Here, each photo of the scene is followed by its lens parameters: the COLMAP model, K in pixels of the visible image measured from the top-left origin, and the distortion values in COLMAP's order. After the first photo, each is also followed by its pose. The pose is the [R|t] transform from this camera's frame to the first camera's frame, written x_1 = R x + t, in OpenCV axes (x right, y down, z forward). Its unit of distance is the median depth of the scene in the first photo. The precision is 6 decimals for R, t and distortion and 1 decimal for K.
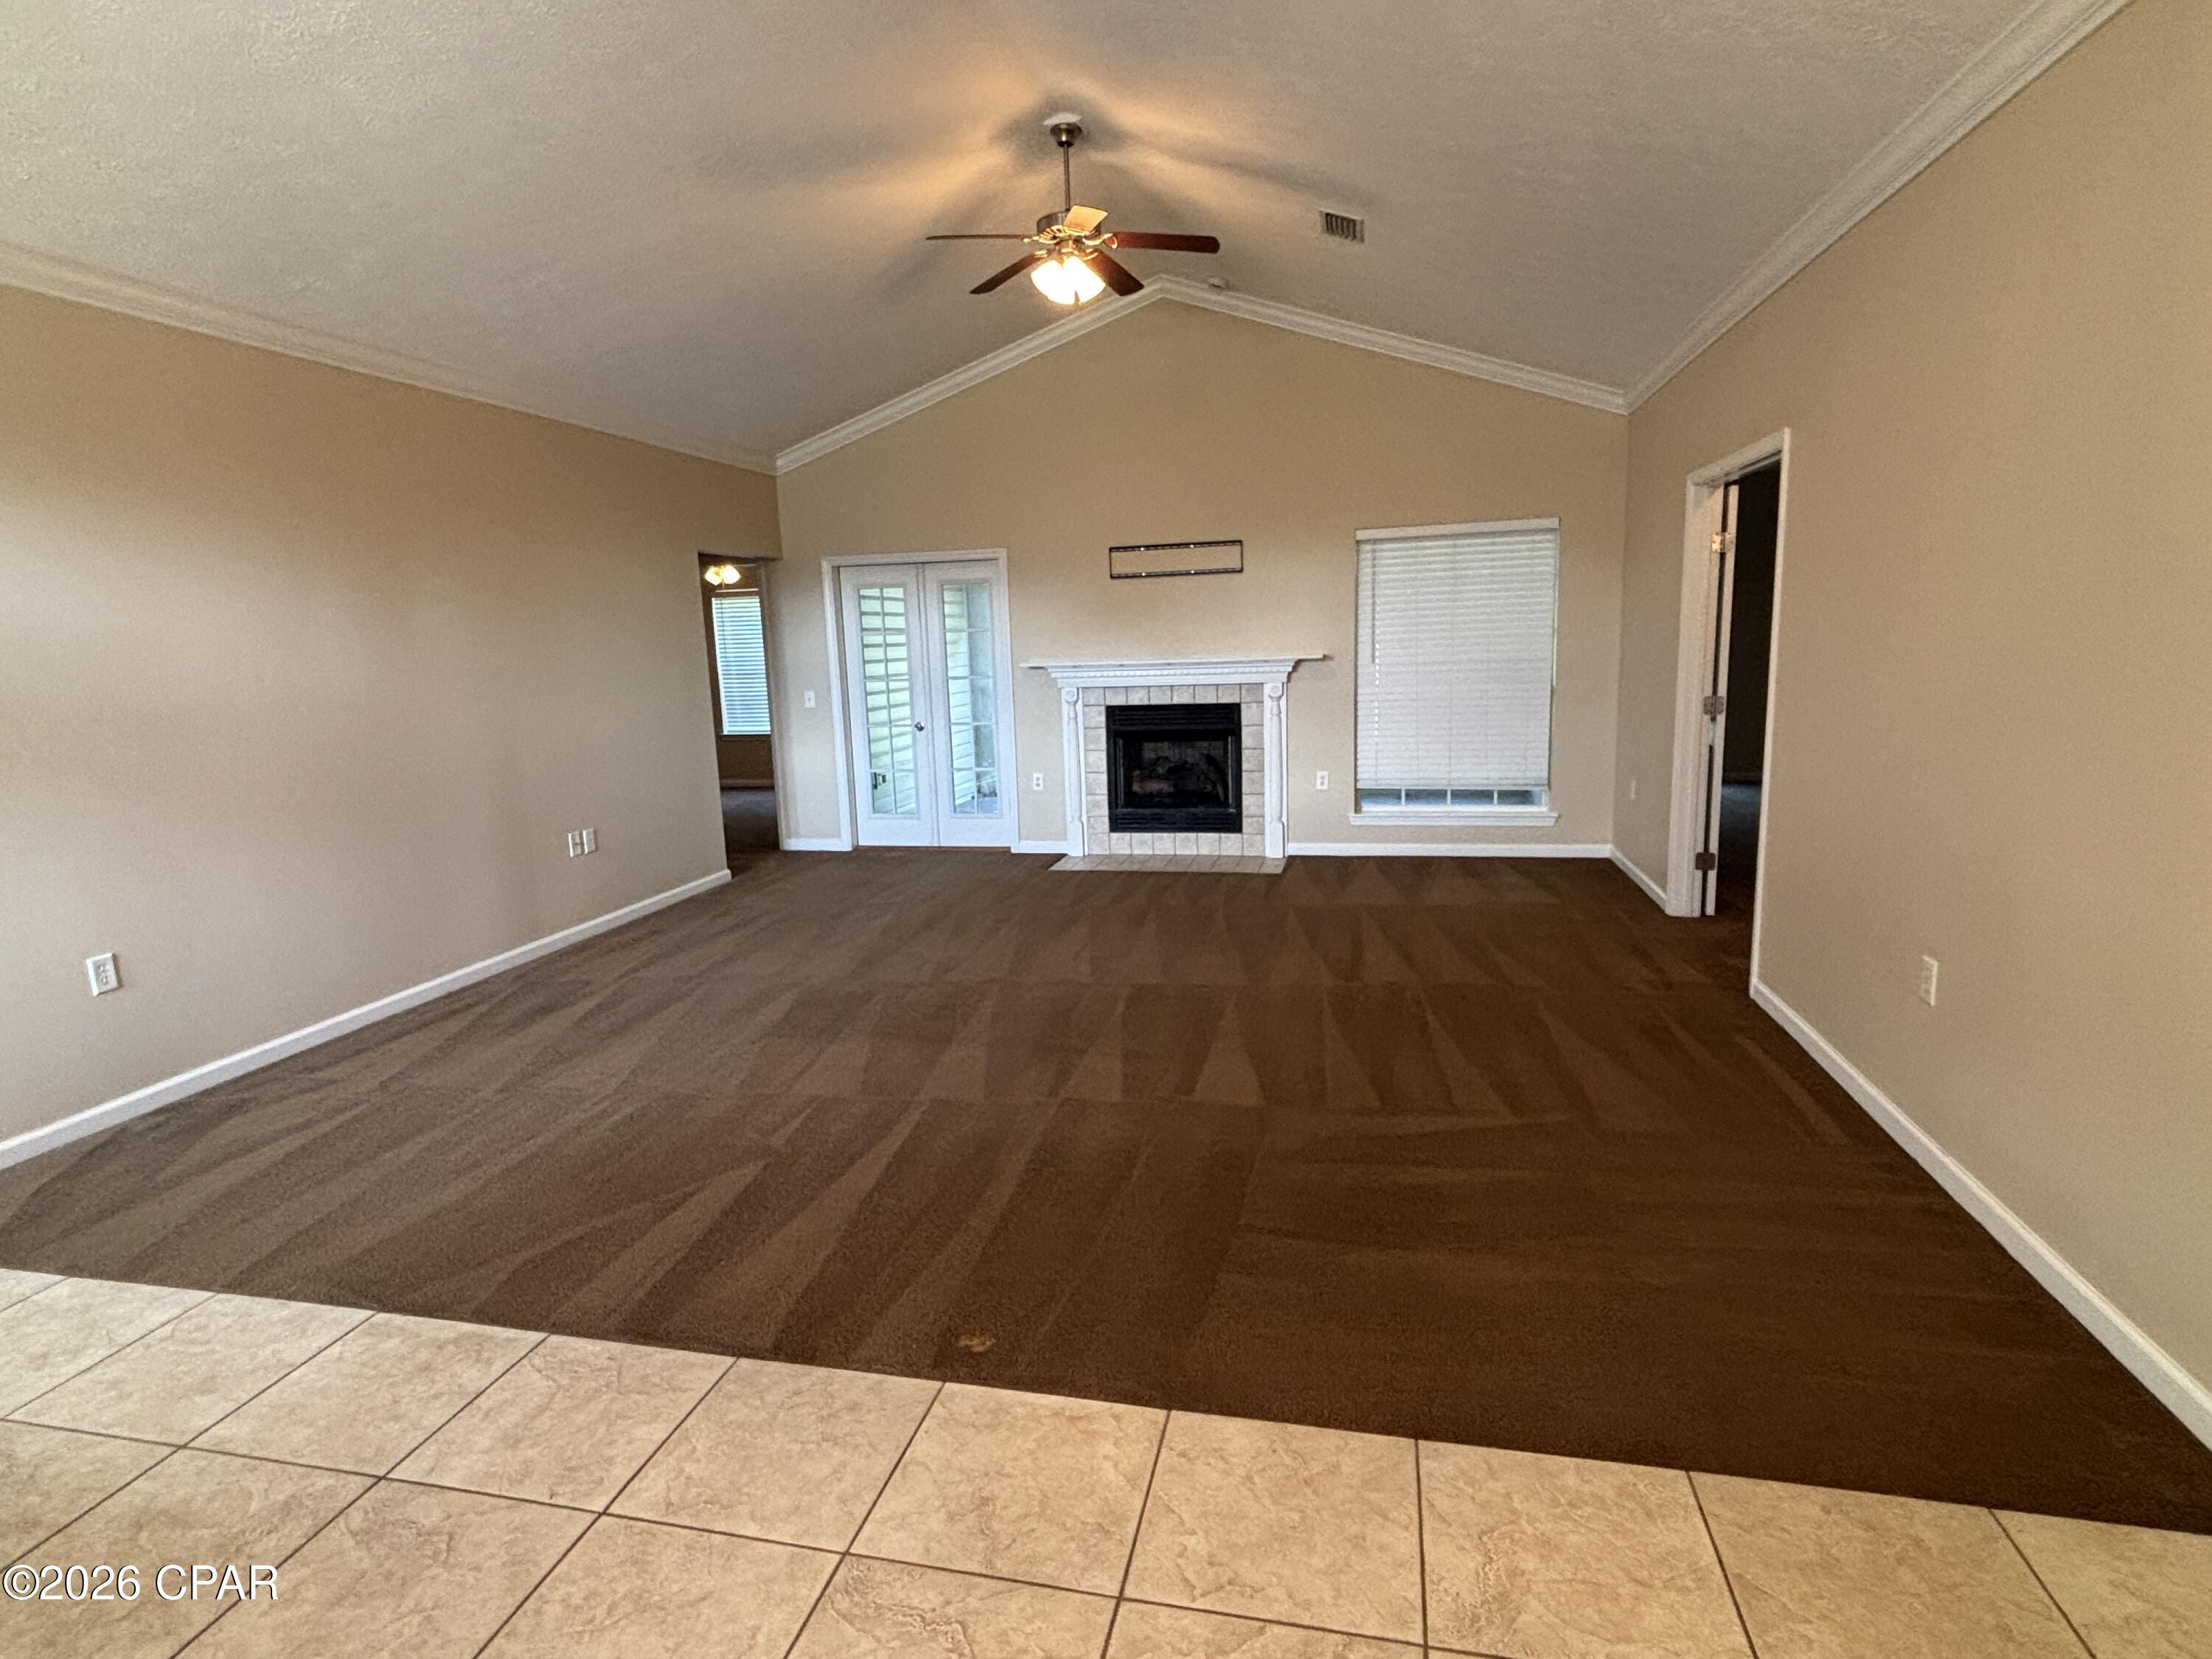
lens RADIAL K [[1162.8, 0, 1097.3], [0, 1162.8, 833.1], [0, 0, 1]] dist [-0.001872, -0.001050]
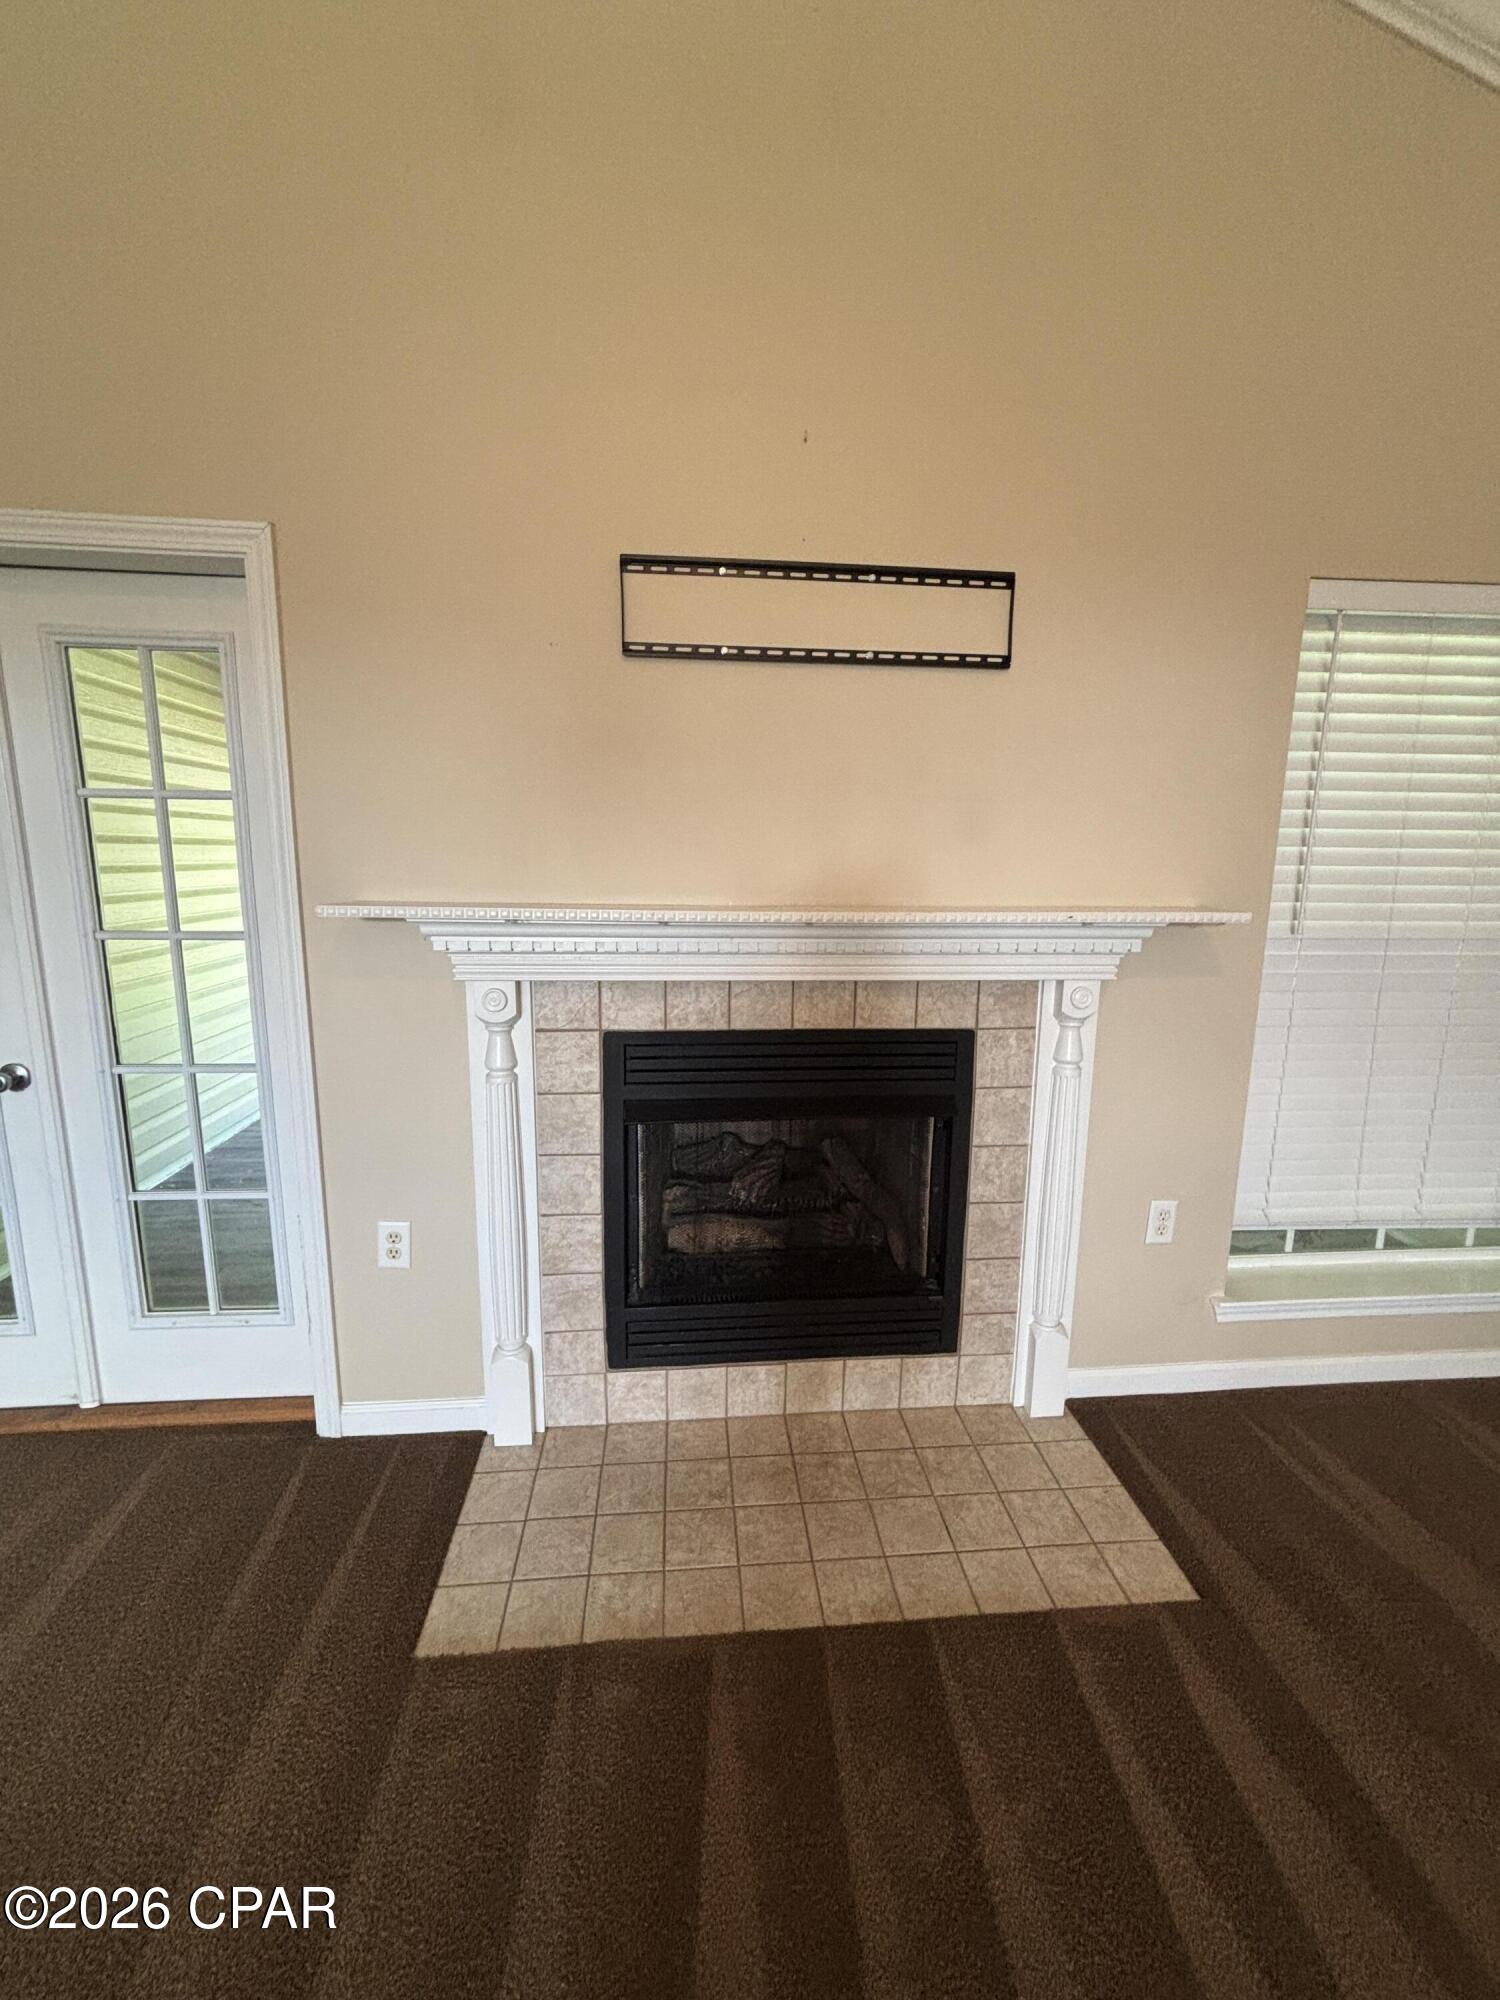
lens RADIAL K [[809.5, 0, 747.6], [0, 809.5, 996.5], [0, 0, 1]] dist [0.020992, -0.000442]
pose [[0.949756, -0.009970, 0.312831, -0.027078], [0.009855, 0.999950, 0.001949, -0.120881], [-0.312835, 0.001232, 0.949807, 0.756689]]
